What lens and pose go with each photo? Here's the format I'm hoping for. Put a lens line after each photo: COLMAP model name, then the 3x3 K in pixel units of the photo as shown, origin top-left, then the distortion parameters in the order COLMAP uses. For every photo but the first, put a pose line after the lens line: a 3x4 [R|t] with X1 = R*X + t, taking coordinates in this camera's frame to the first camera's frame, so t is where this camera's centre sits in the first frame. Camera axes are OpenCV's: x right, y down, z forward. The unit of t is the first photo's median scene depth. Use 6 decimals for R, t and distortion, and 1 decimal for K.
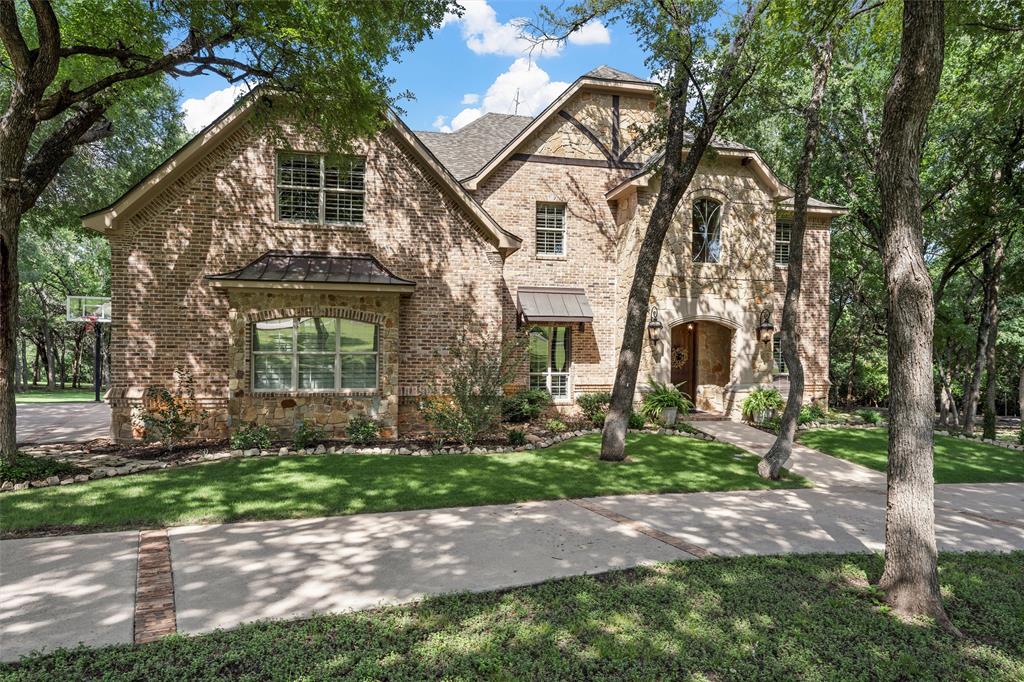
lens RADIAL K [[478.3, 0, 512.0], [0, 478.3, 352.4], [0, 0, 1]] dist [0.000028, 0.000025]
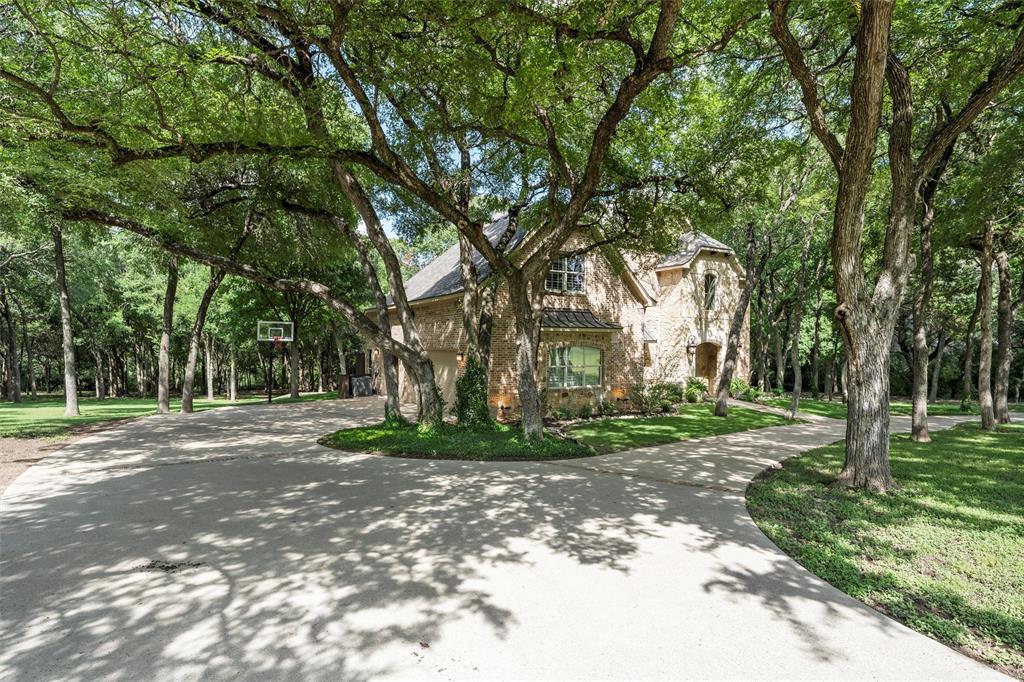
lens RADIAL K [[408.7, 0, 512.0], [0, 408.7, 341.0], [0, 0, 1]] dist [-0.000104, -0.000008]
pose [[0.963645, -0.005912, 0.267120, -0.937848], [0.013641, 0.999540, -0.027090, -0.047542], [-0.266837, 0.029749, 0.963282, -0.362561]]
